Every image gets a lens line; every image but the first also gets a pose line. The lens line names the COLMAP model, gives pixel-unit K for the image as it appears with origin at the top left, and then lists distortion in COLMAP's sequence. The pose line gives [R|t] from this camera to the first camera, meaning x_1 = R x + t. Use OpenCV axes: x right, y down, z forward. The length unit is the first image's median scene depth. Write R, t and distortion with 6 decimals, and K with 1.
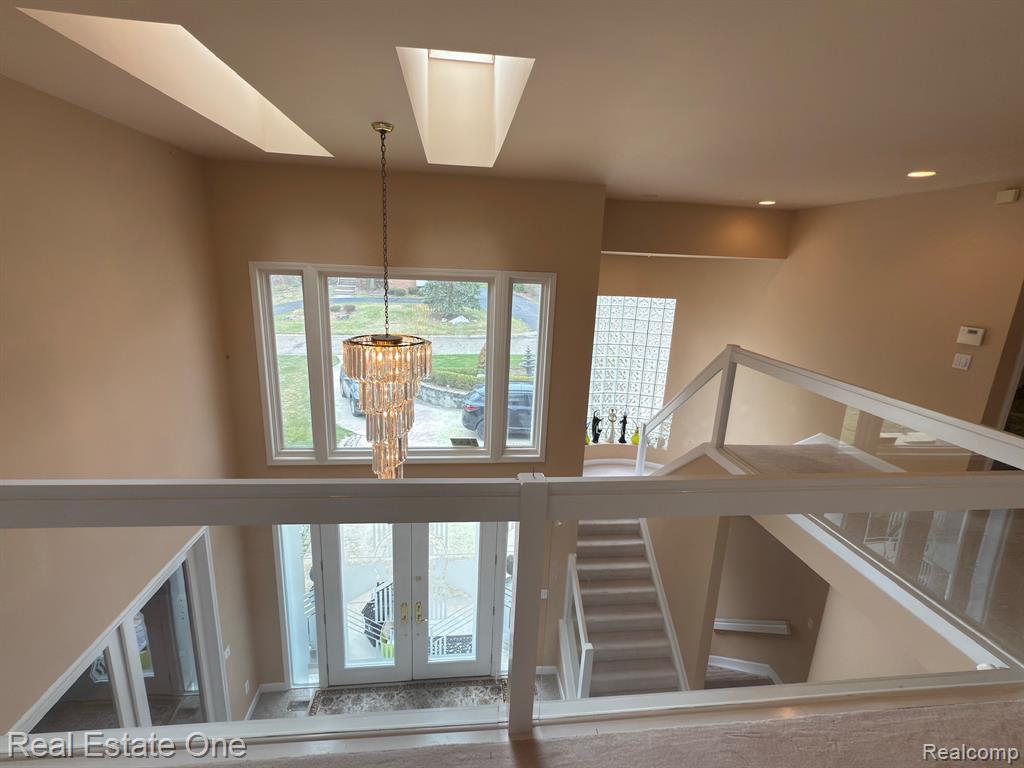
lens RADIAL K [[474.7, 0, 507.4], [0, 474.7, 383.5], [0, 0, 1]] dist [-0.003243, 0.001259]
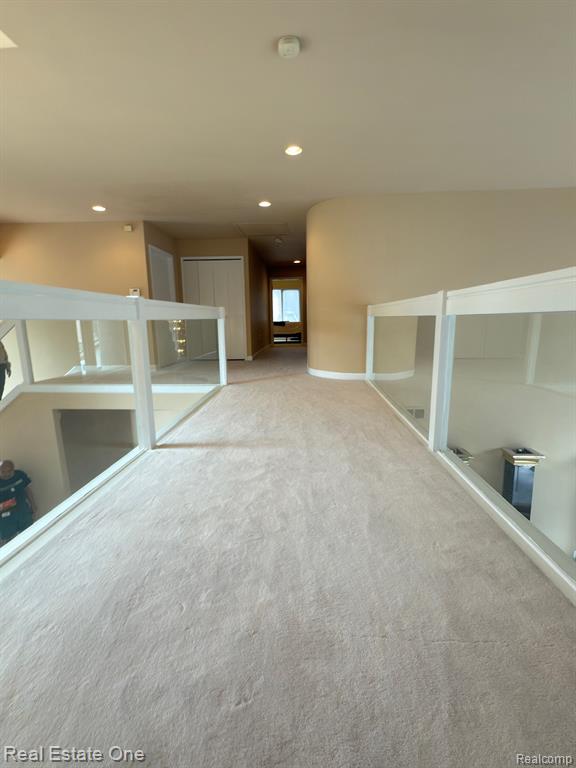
lens RADIAL K [[356.0, 0, 287.1], [0, 356.0, 388.8], [0, 0, 1]] dist [-0.003243, 0.001259]
pose [[0.160911, -0.228734, 0.960098, -0.382297], [0.259187, 0.948425, 0.182514, 0.132449], [-0.952328, 0.219477, 0.211897, 0.054456]]
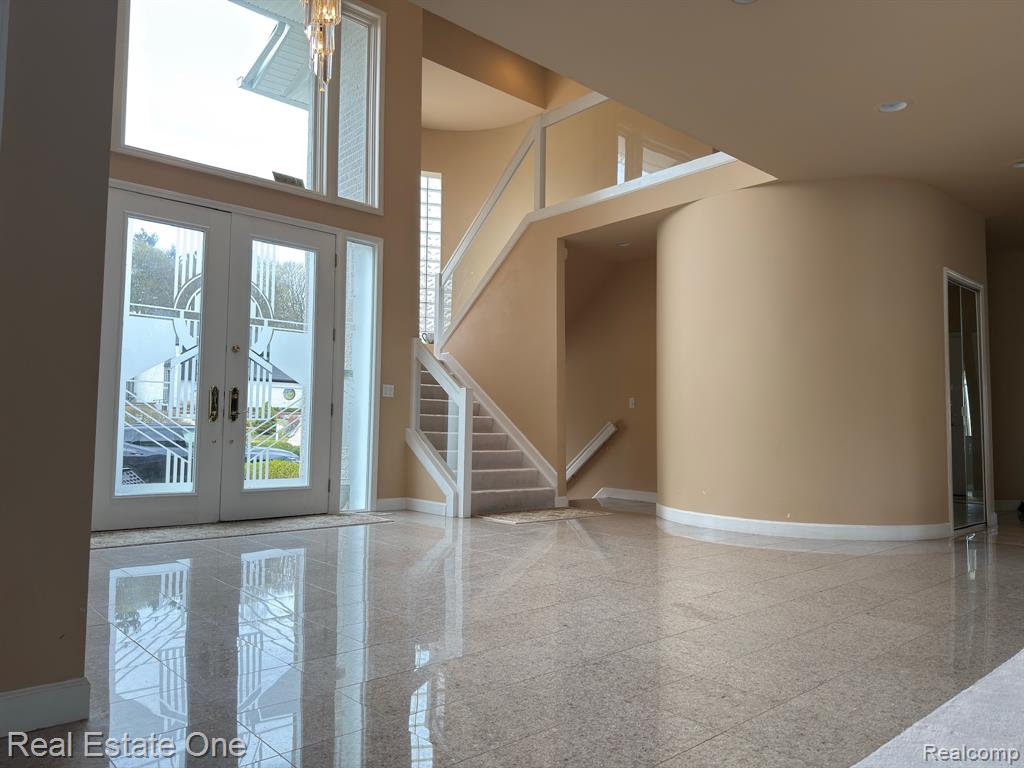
lens RADIAL K [[711.5, 0, 520.1], [0, 711.5, 389.8], [0, 0, 1]] dist [0.074998, -0.041167]
pose [[0.807765, -0.002134, 0.589501, -0.464024], [0.166485, 0.960112, -0.224651, 0.754657], [-0.565508, 0.279608, 0.775900, -0.089411]]
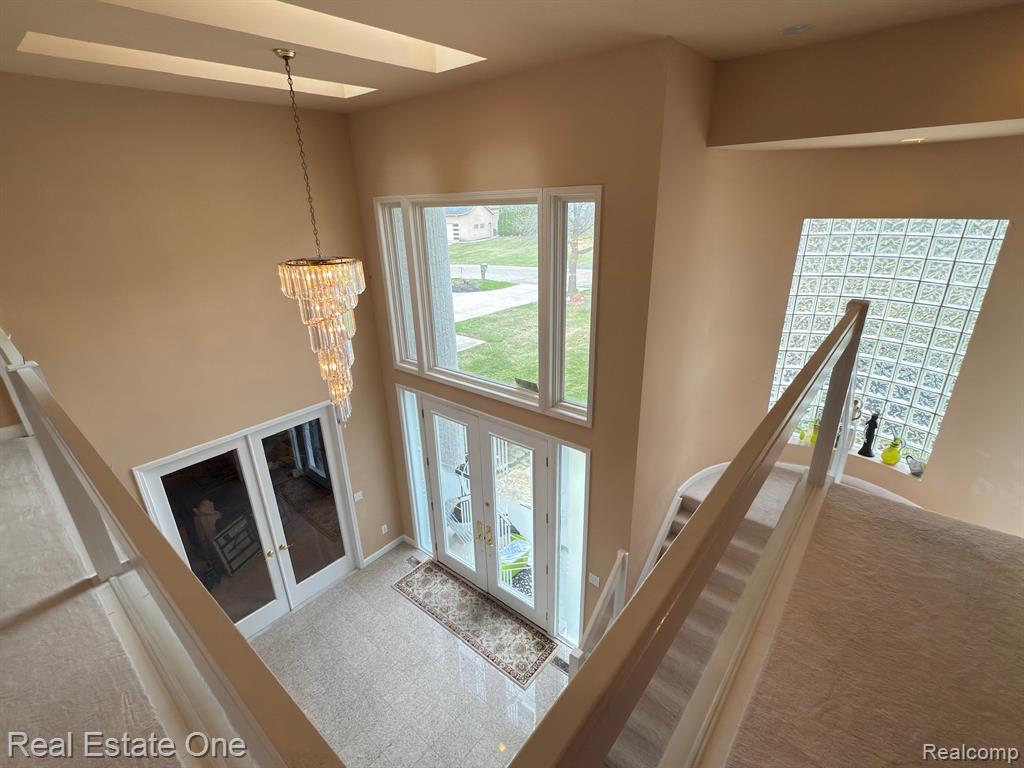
lens RADIAL K [[474.7, 0, 512.5], [0, 474.7, 385.7], [0, 0, 1]] dist [-0.003243, 0.001259]
pose [[0.685586, 0.209138, -0.697304, 0.498350], [-0.120269, 0.977223, 0.174844, -0.032199], [0.717988, -0.036006, 0.695124, 0.307814]]
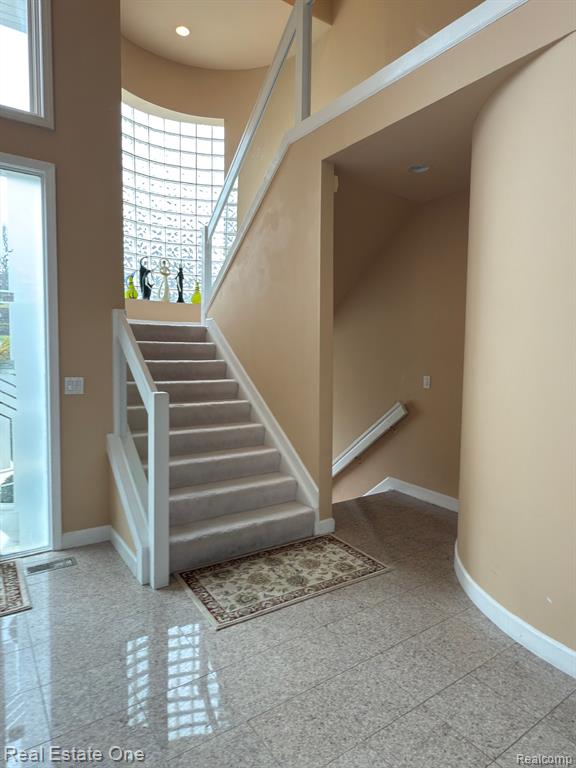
lens RADIAL K [[464.0, 0, 290.5], [0, 464.0, 377.9], [0, 0, 1]] dist [0.007894, -0.000984]
pose [[0.880510, -0.063783, 0.469717, 0.042193], [0.139275, 0.981981, -0.127736, 0.543592], [-0.453106, 0.177892, 0.873527, 0.368574]]
